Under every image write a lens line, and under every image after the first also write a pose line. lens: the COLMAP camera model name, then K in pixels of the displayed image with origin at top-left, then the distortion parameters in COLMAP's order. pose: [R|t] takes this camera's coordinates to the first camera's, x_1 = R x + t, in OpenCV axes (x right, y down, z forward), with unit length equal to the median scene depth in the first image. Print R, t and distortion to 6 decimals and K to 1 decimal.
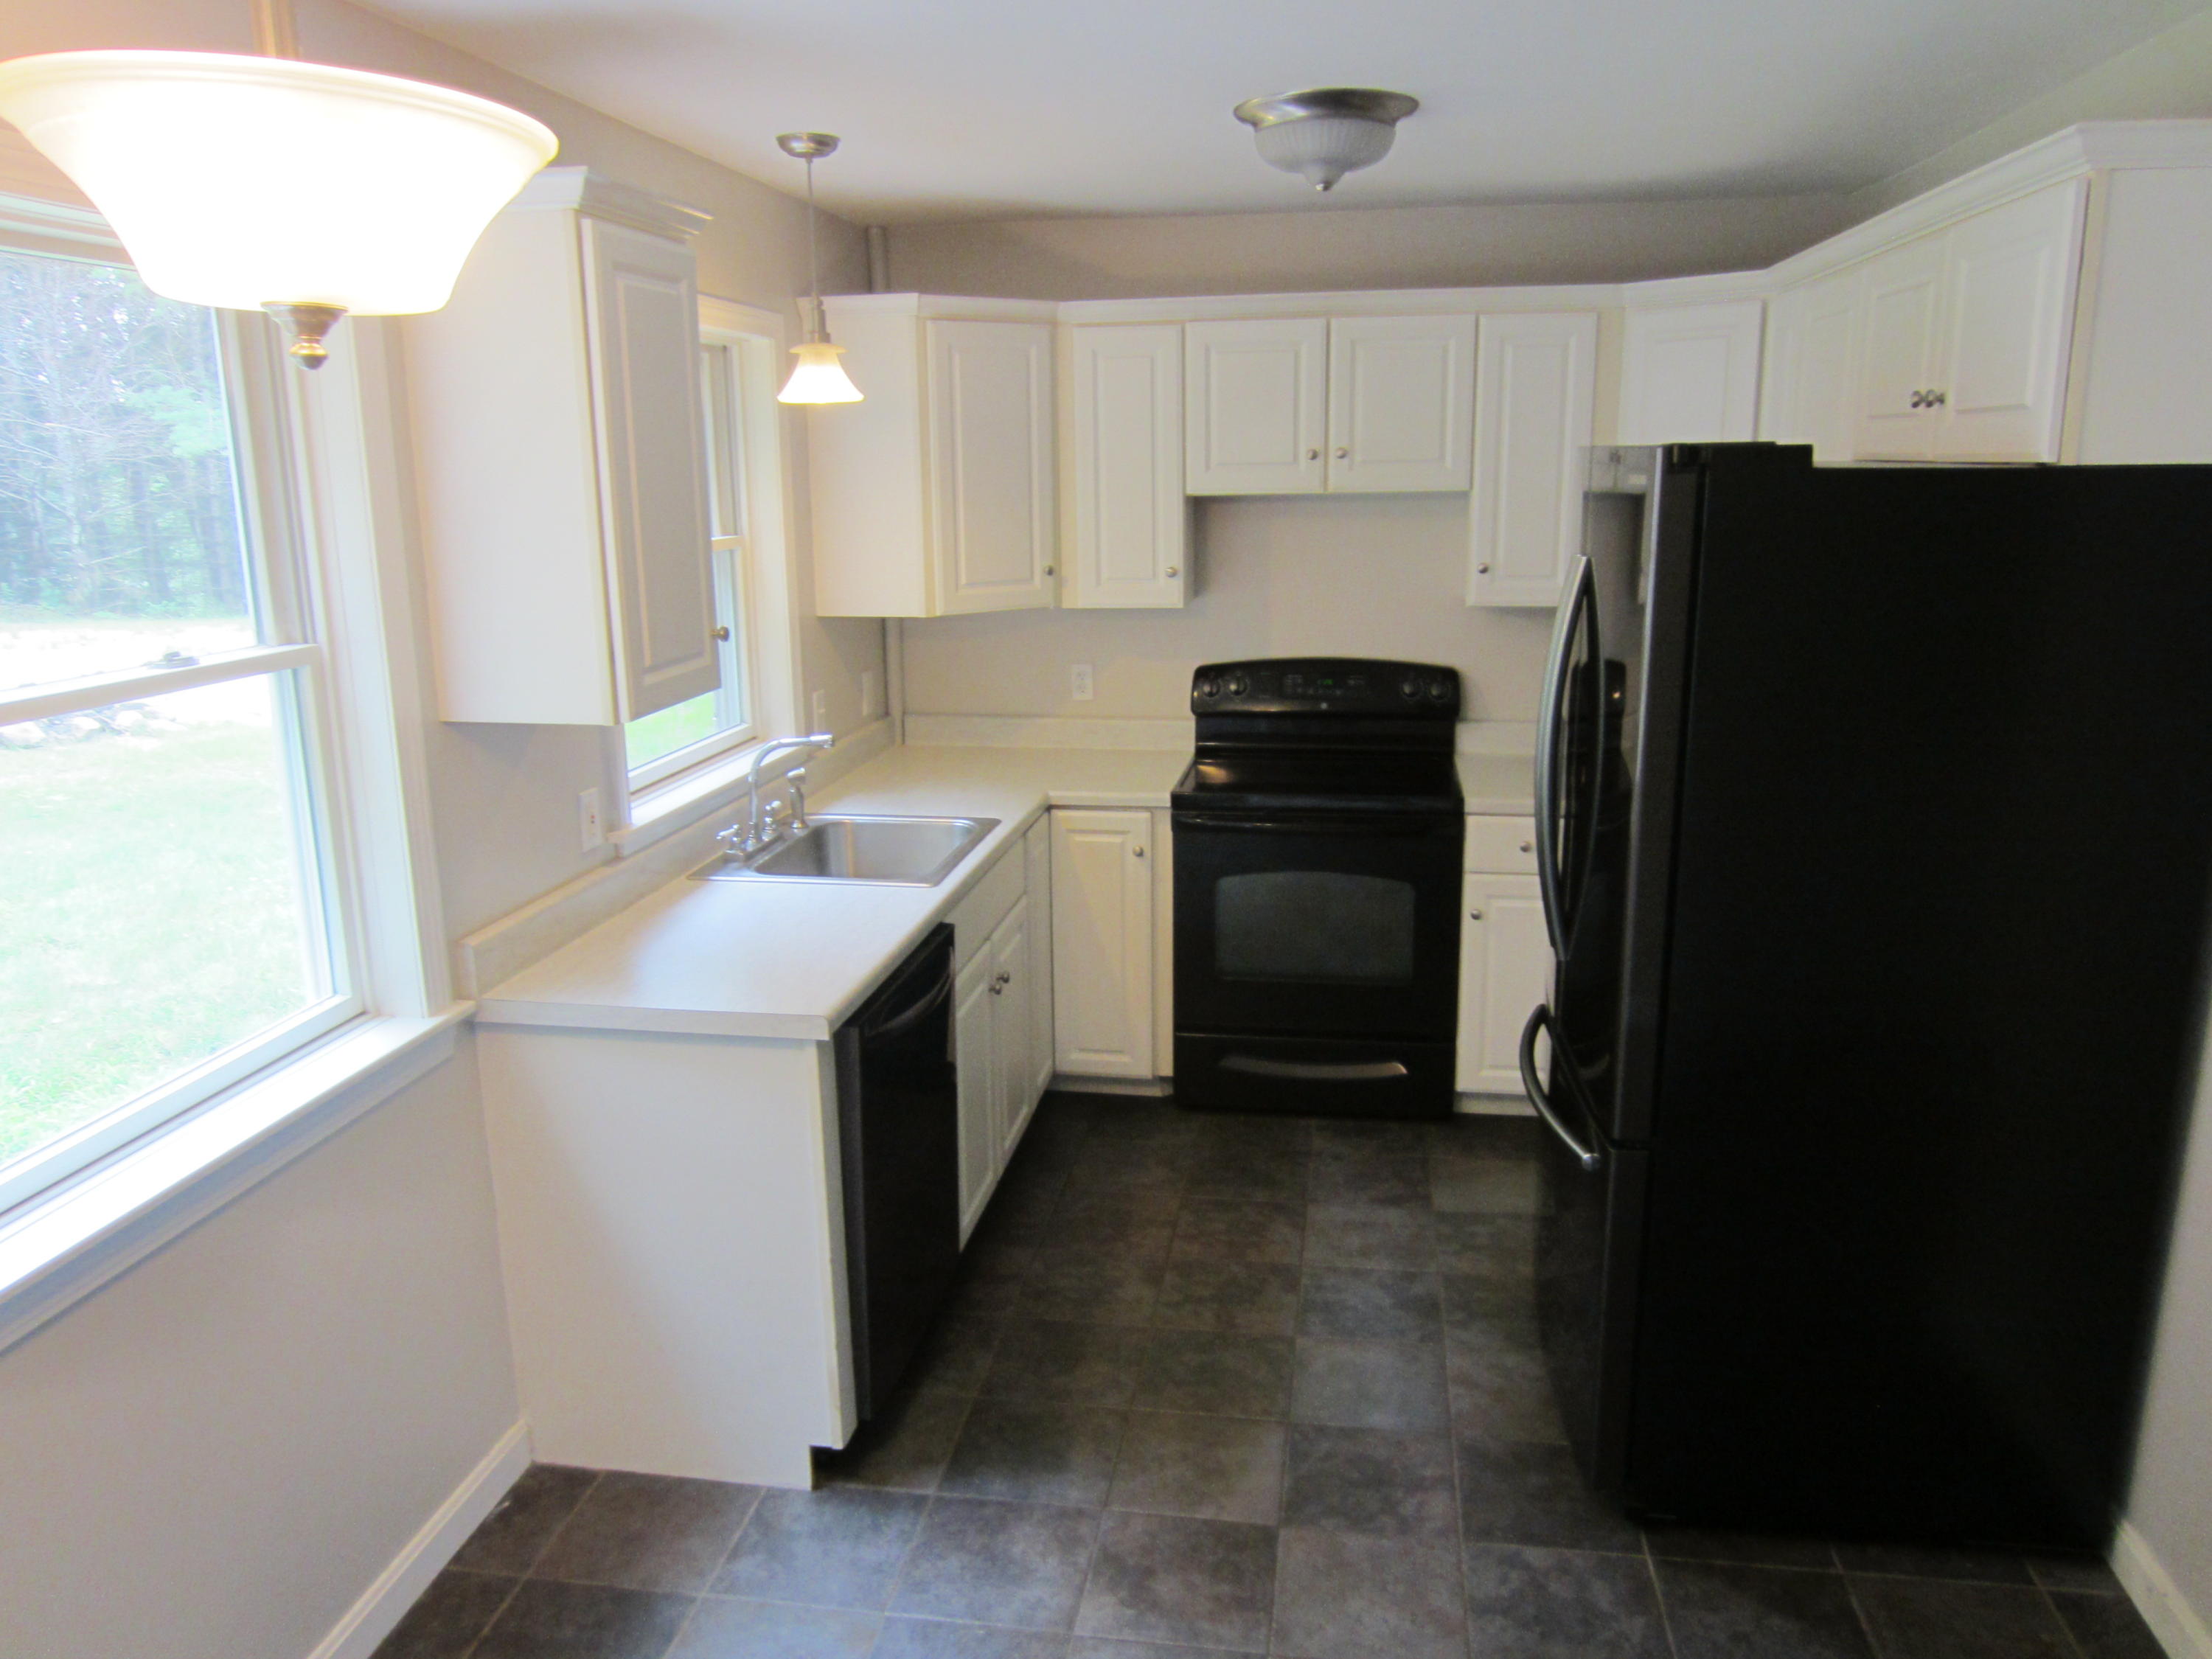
lens RADIAL K [[1572.7, 0, 1117.8], [0, 1572.7, 828.0], [0, 0, 1]] dist [-0.032851, 0.001513]
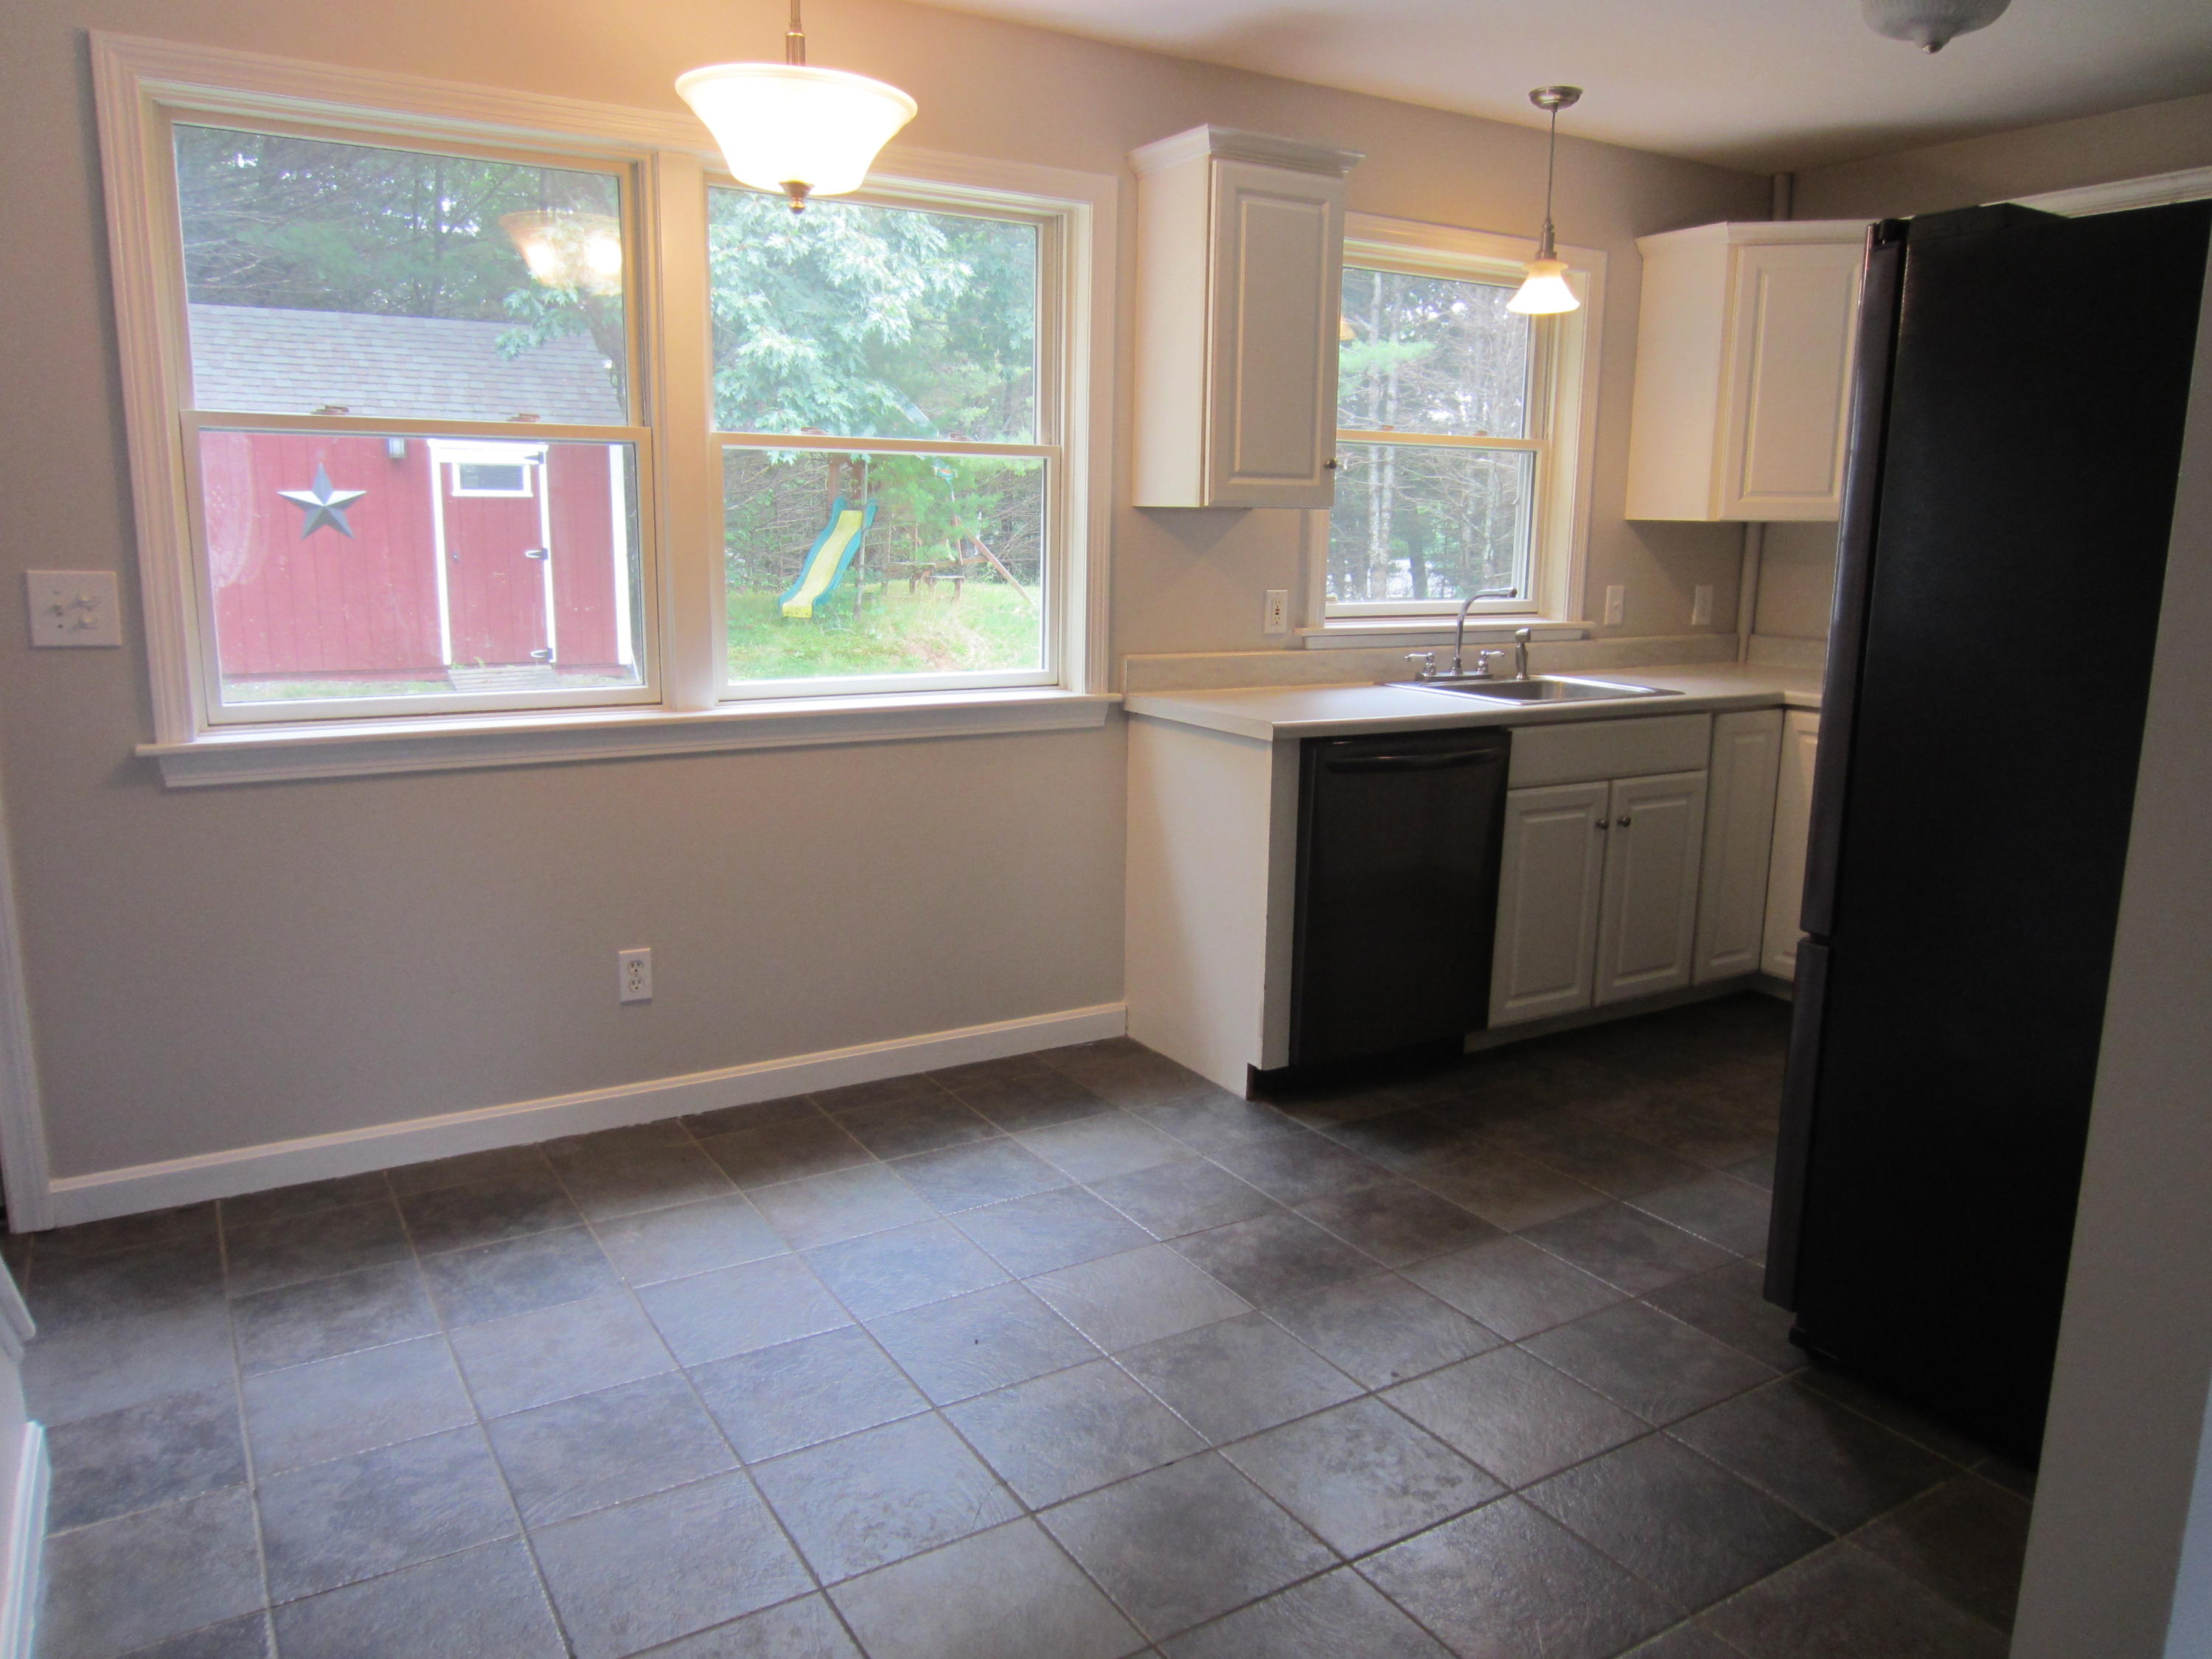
lens RADIAL K [[1572.7, 0, 1117.8], [0, 1572.7, 828.0], [0, 0, 1]] dist [-0.032851, 0.001513]
pose [[0.642796, 0.166098, -0.747813, 0.692848], [-0.197276, 0.979176, 0.047914, 0.154843], [0.740199, 0.116727, 0.662178, 0.006415]]
